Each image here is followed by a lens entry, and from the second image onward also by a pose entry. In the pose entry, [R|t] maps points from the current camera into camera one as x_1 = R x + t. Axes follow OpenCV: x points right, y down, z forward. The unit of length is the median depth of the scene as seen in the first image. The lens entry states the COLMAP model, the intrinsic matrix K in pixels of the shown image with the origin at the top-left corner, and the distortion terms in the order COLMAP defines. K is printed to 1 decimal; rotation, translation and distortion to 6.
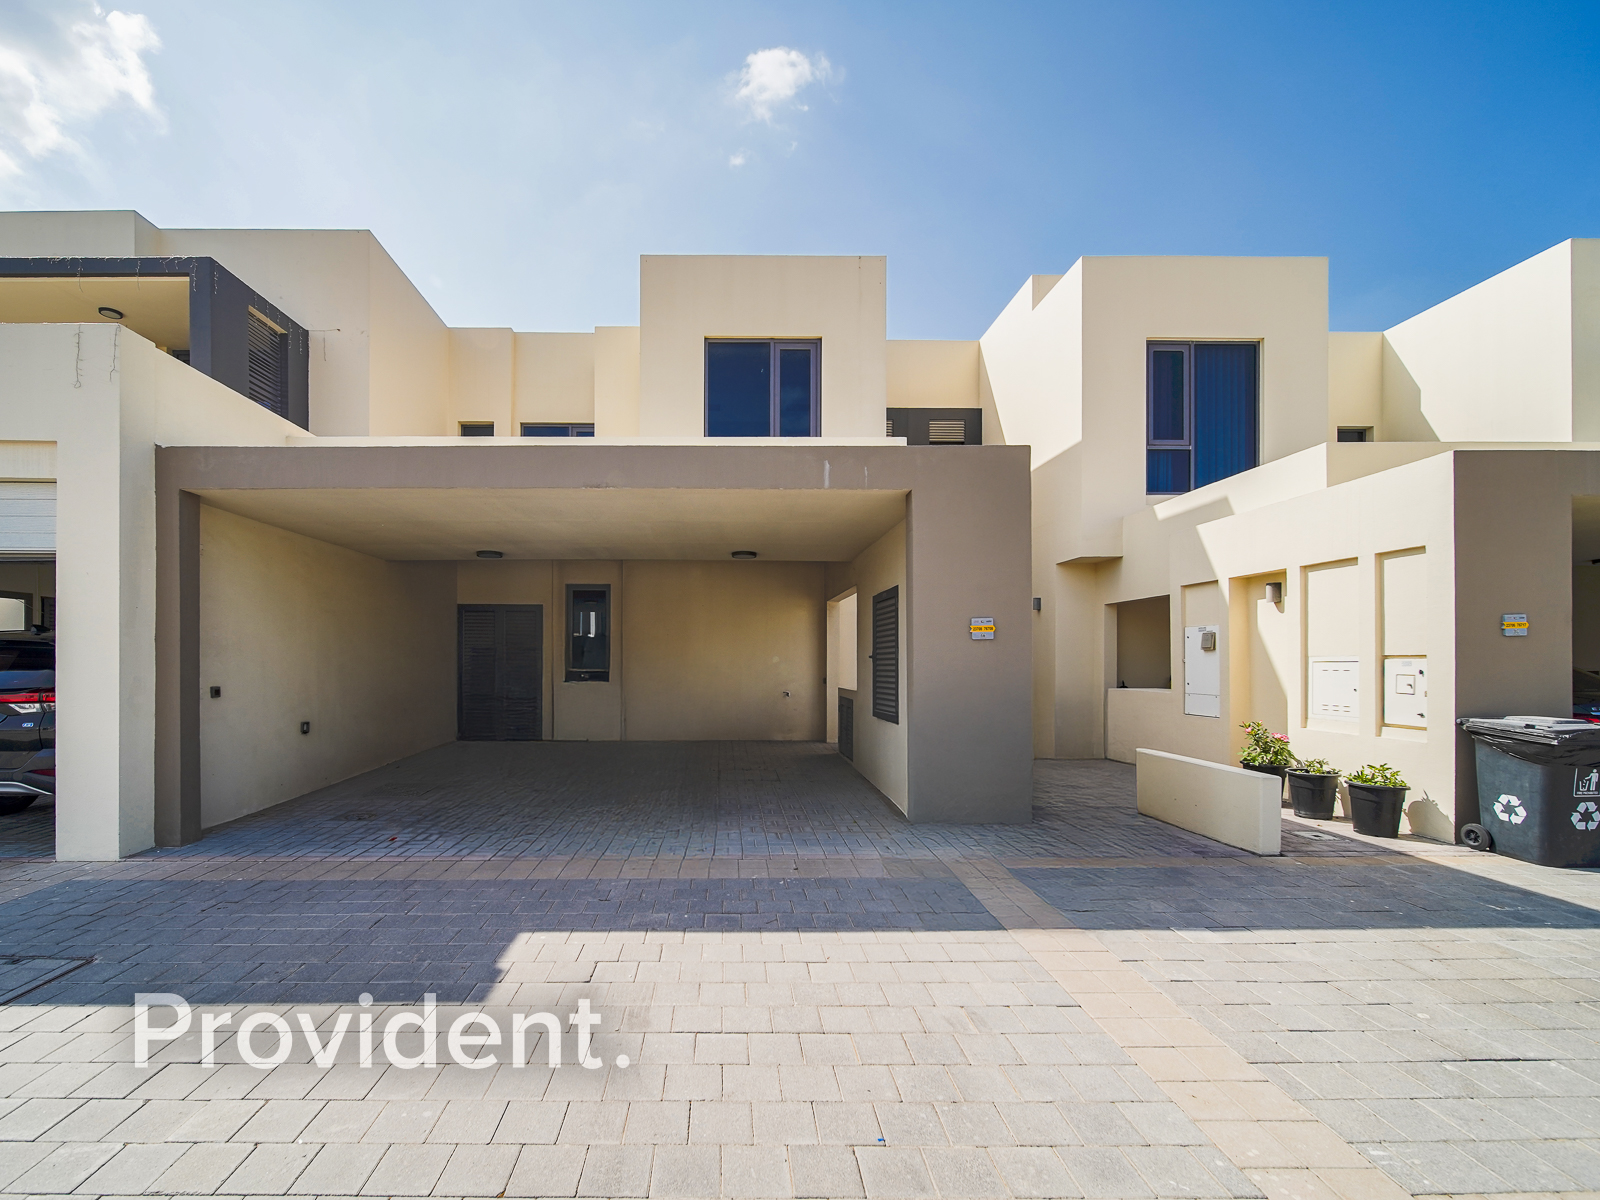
lens RADIAL K [[652.2, 0, 800.3], [0, 652.2, 655.5], [0, 0, 1]] dist [-0.011971, -0.000174]
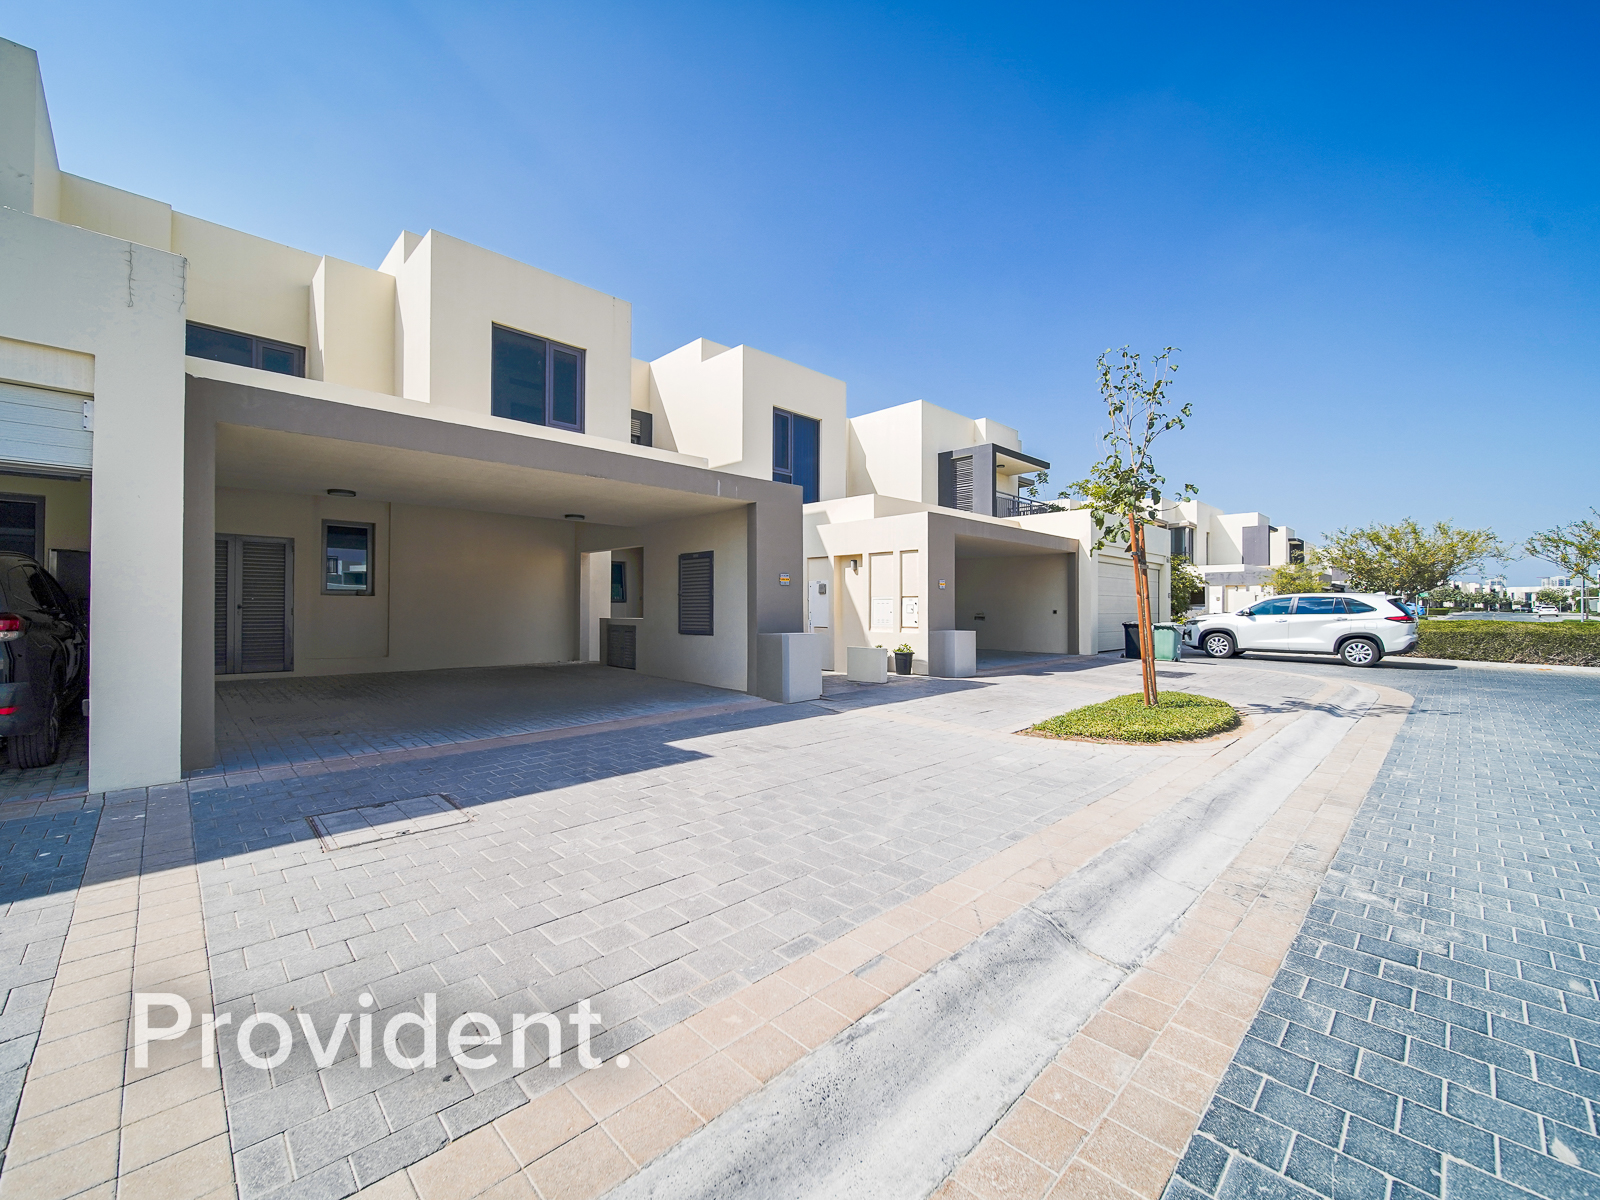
lens RADIAL K [[647.4, 0, 788.0], [0, 647.4, 600.6], [0, 0, 1]] dist [-0.006520, -0.000753]
pose [[0.726370, 0.007788, 0.687260, -0.773076], [-0.005267, 0.999970, -0.005764, 0.024817], [-0.687284, 0.000567, 0.726389, -0.299279]]
